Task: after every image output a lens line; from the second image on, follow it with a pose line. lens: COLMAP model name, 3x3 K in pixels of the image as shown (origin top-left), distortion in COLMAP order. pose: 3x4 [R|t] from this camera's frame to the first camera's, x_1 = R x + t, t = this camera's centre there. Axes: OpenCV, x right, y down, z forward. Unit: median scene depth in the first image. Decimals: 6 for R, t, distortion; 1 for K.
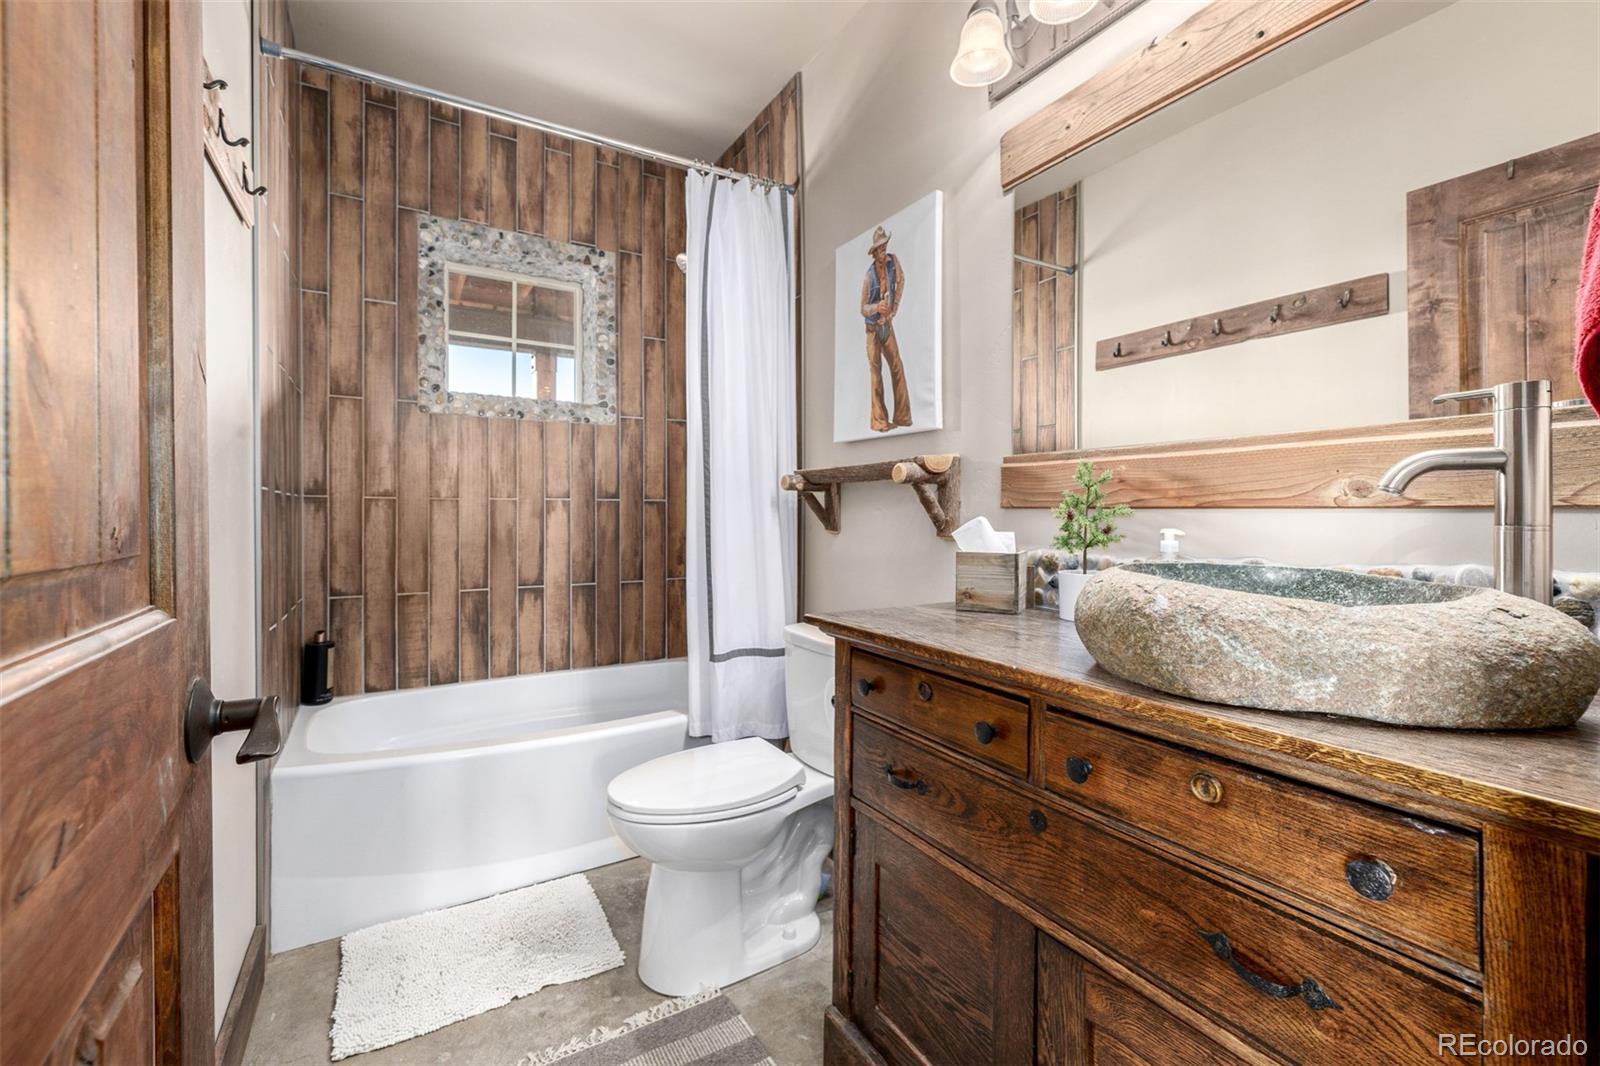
lens RADIAL K [[678.1, 0, 792.6], [0, 678.1, 519.2], [0, 0, 1]] dist [-0.002469, 0.000683]
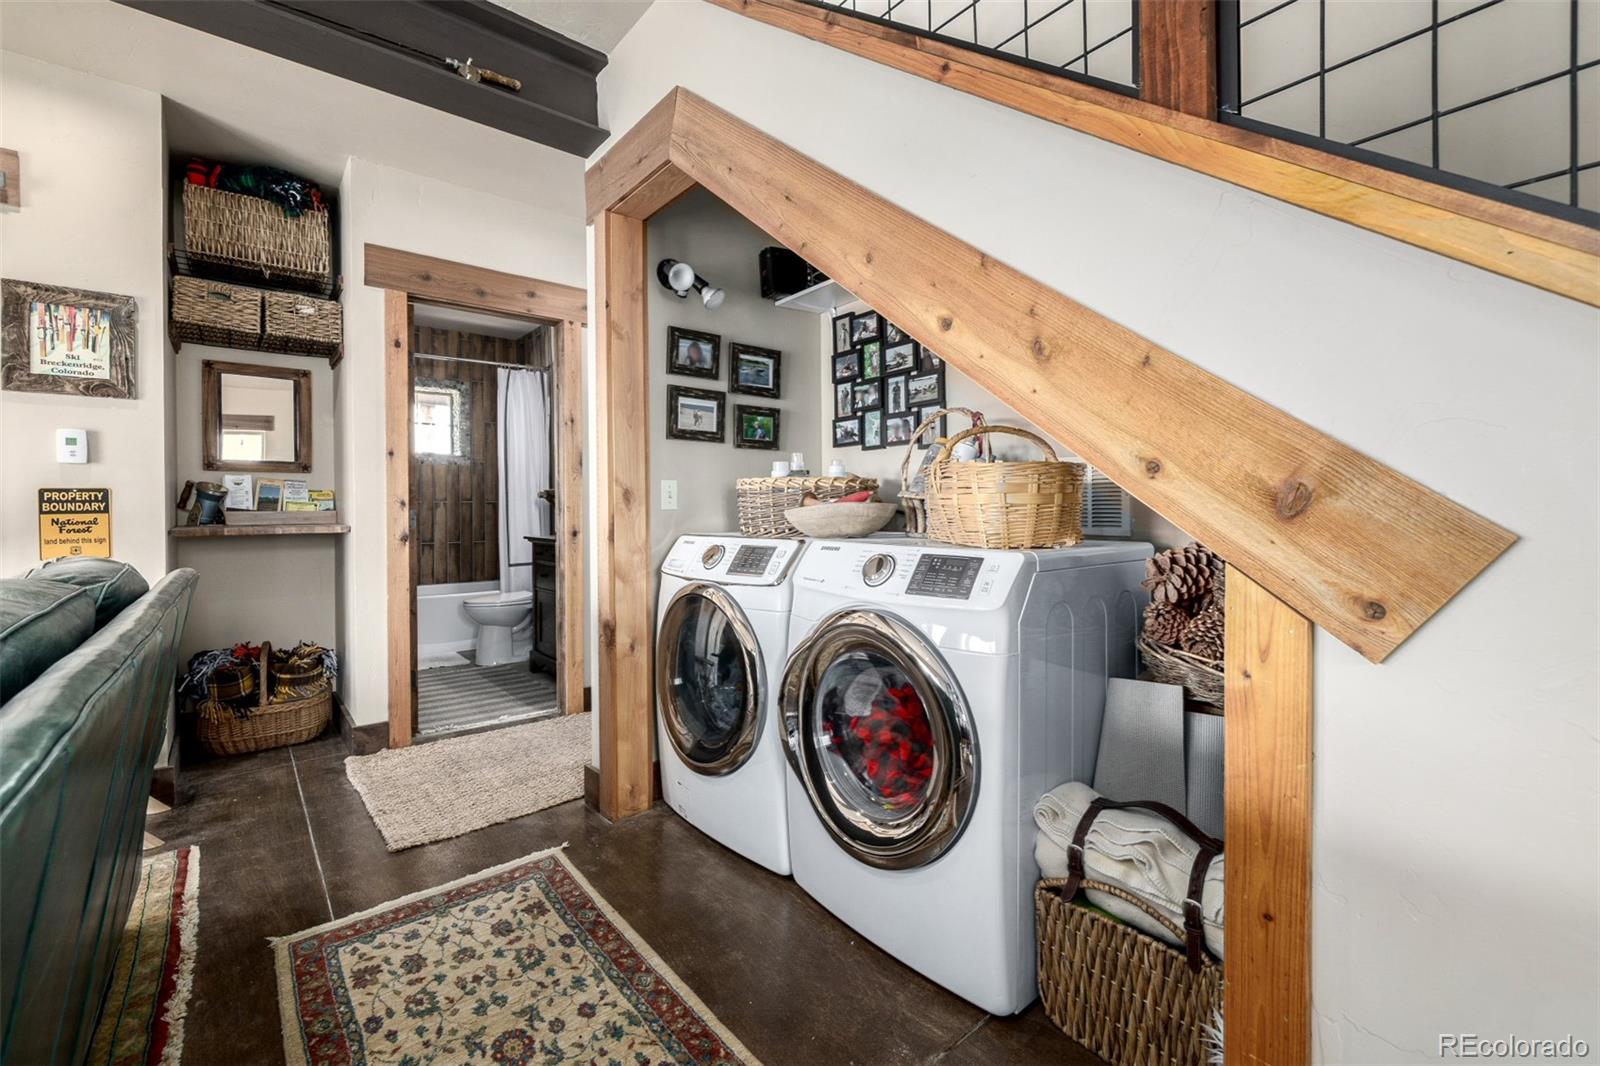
lens RADIAL K [[678.1, 0, 782.8], [0, 678.1, 509.4], [0, 0, 1]] dist [-0.002469, 0.000683]
pose [[0.987987, -0.008736, 0.154287, 0.370131], [0.009838, 0.999931, -0.006376, 0.018212], [-0.154221, 0.007817, 0.988005, -1.216591]]
